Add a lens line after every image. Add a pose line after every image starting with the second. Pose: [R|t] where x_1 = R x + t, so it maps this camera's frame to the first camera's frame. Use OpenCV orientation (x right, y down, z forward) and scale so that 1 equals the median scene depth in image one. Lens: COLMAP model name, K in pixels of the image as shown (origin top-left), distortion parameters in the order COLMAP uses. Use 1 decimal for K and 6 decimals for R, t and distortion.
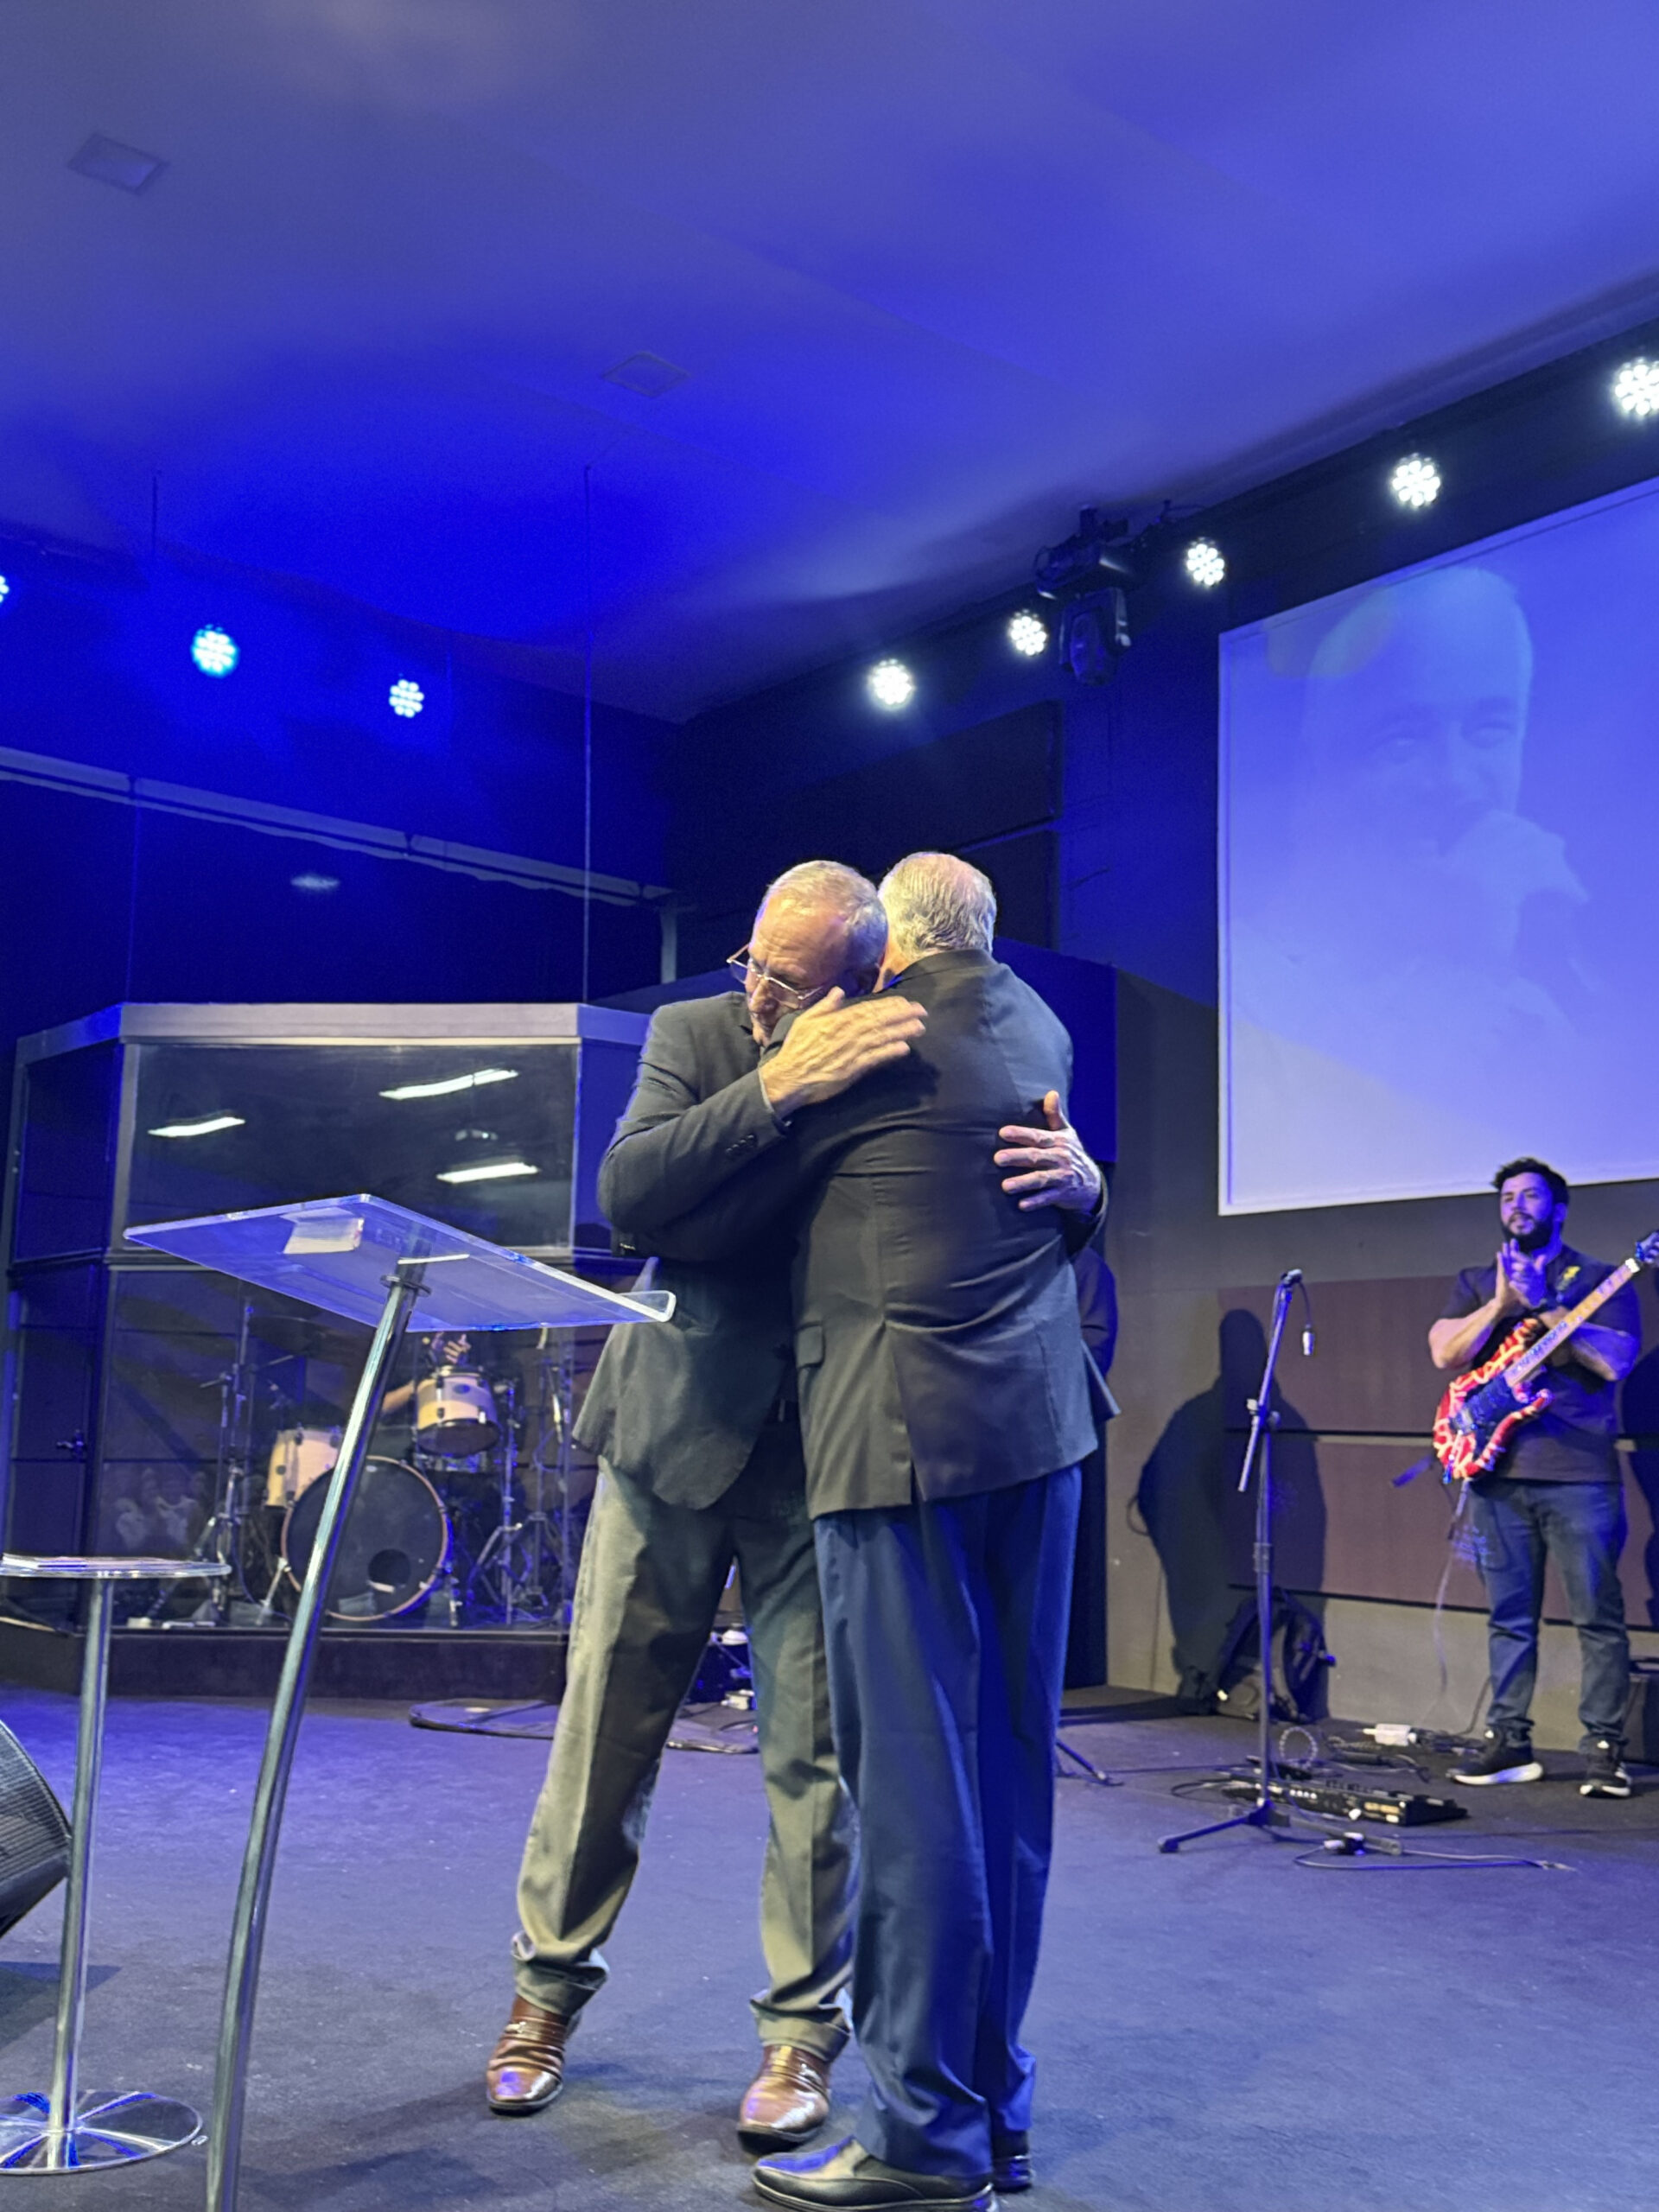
lens RADIAL K [[2121.9, 0, 819.2], [0, 2121.9, 1103.4], [0, 0, 1]] dist [0.077369, 0.000000]
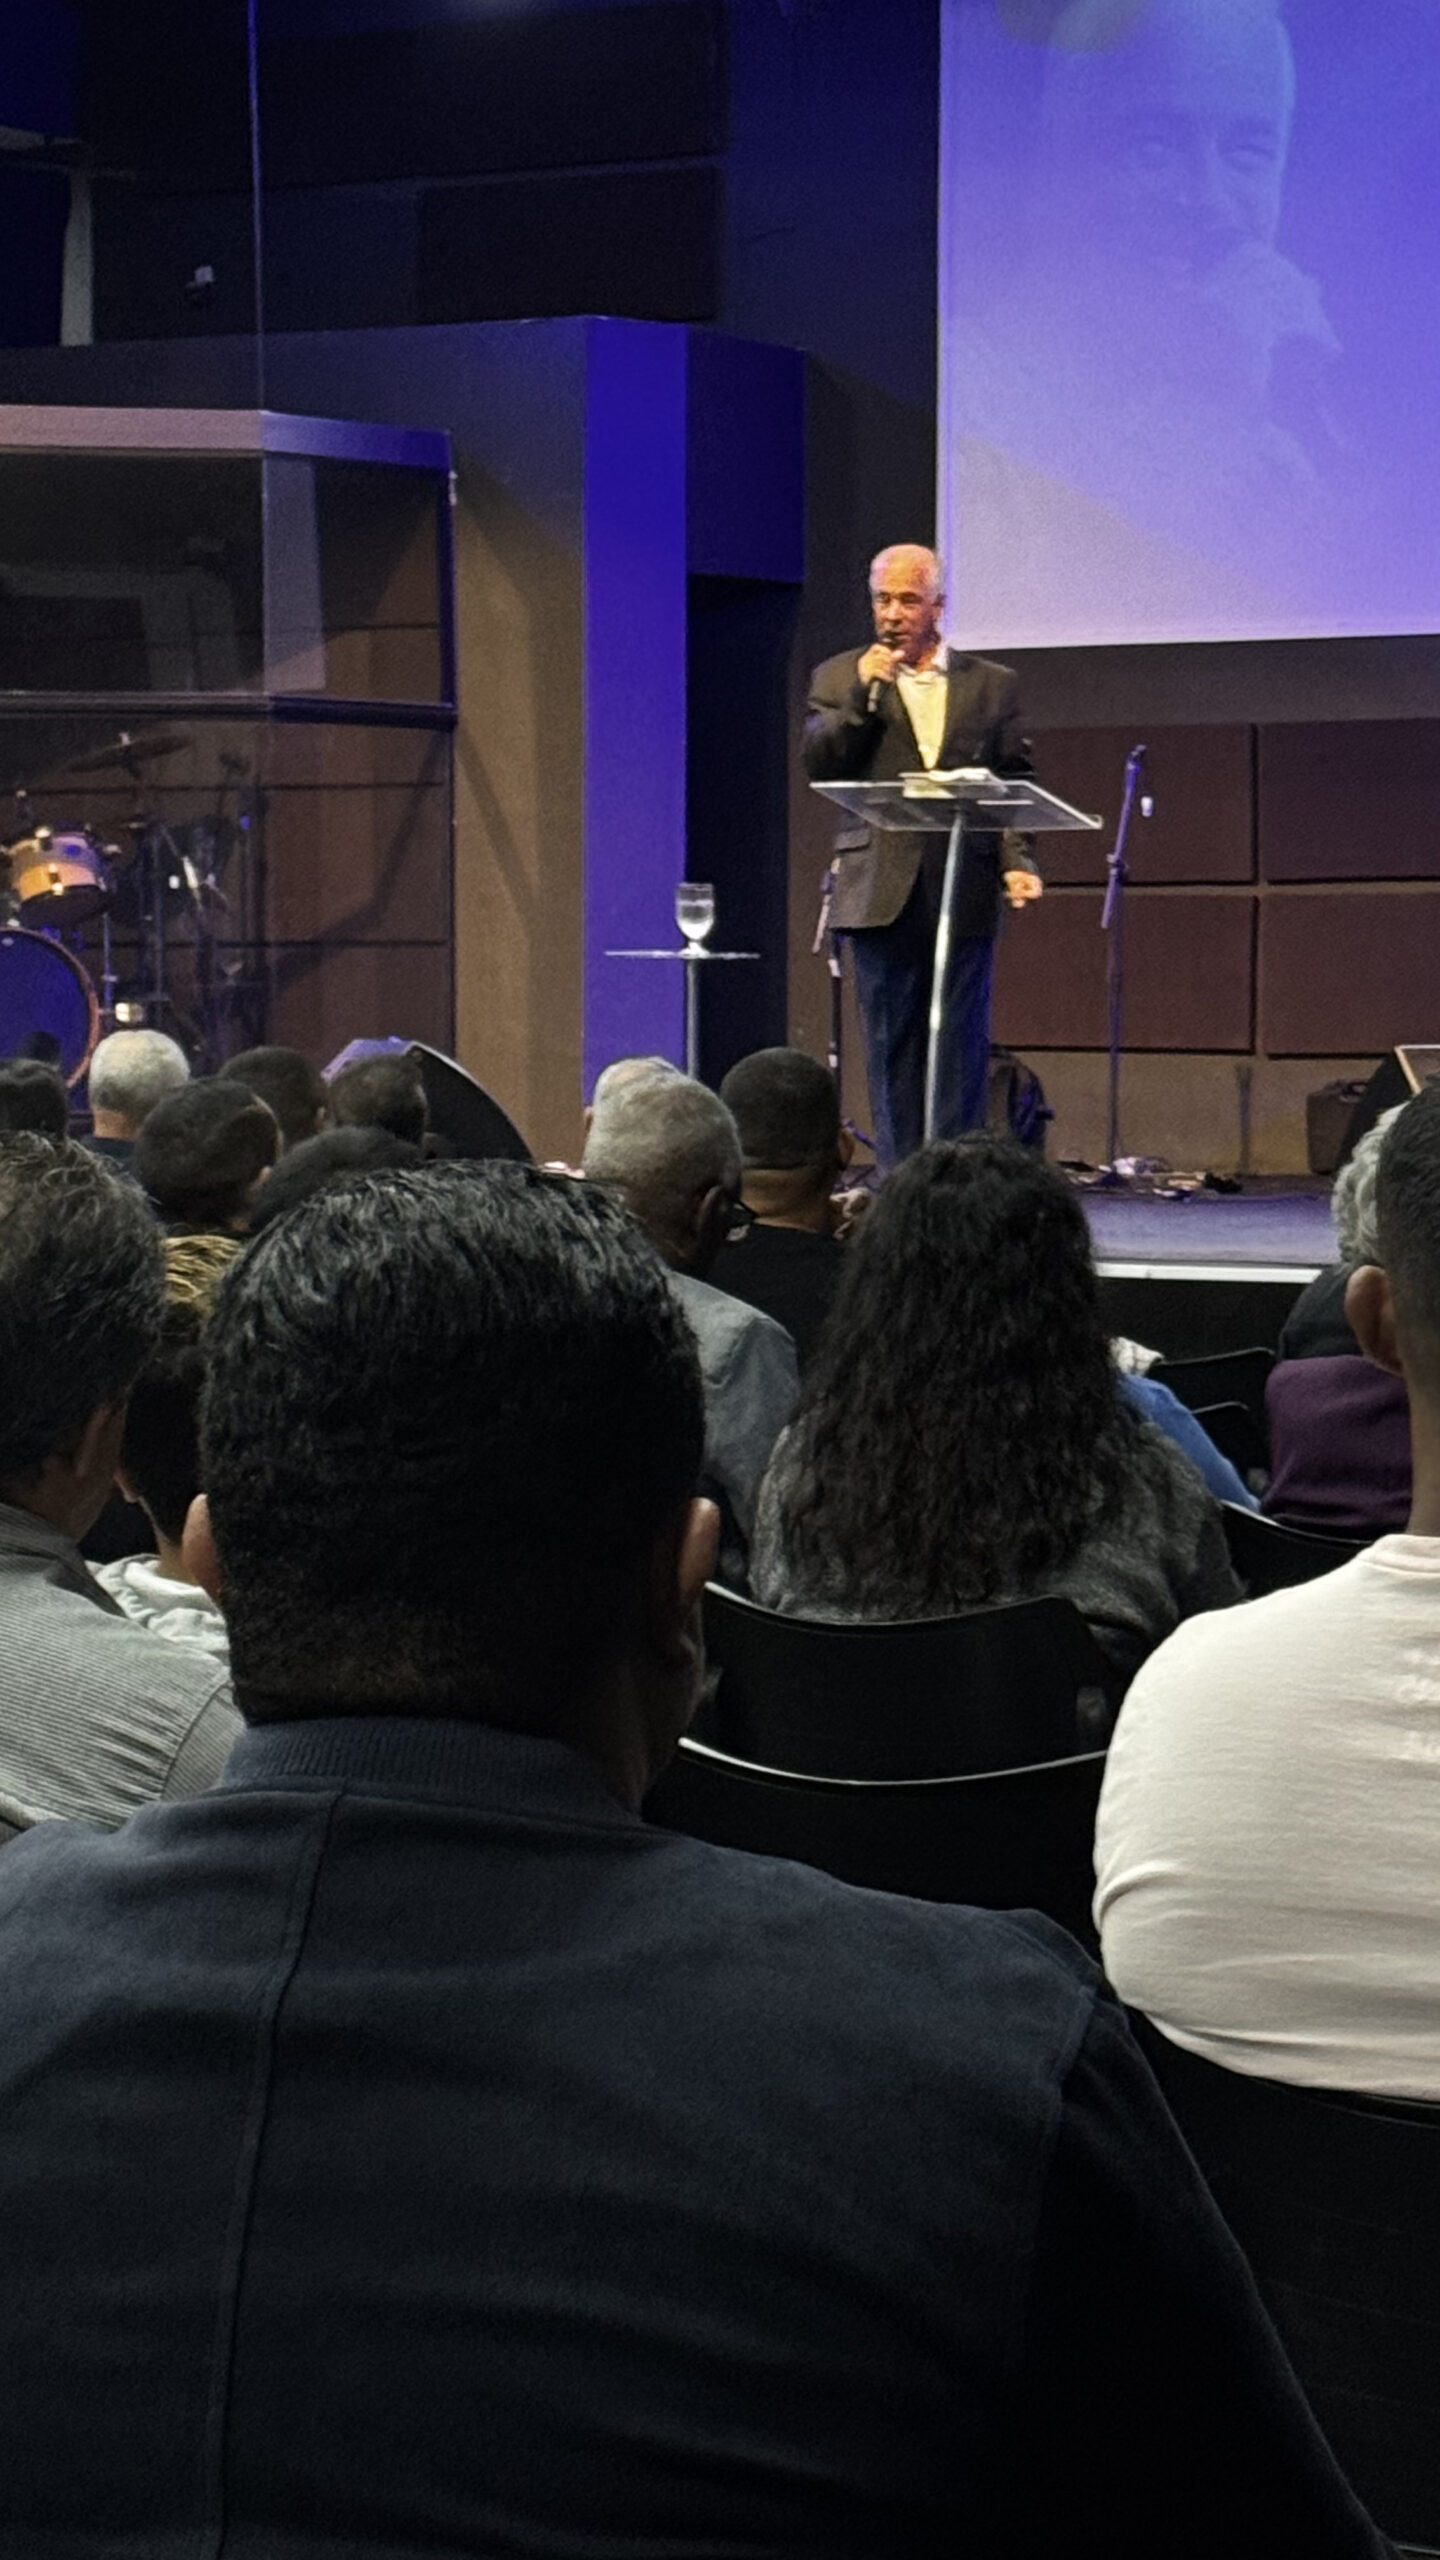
lens RADIAL K [[6466.3, 0, 720.9], [0, 6466.3, 1281.9], [0, 0, 1]] dist [0.152994, 0.000000]
pose [[0.946882, -0.035570, 0.319607, -0.857858], [-0.031098, 0.979078, 0.201095, -0.256456], [-0.320073, -0.200352, 0.925965, -1.718425]]
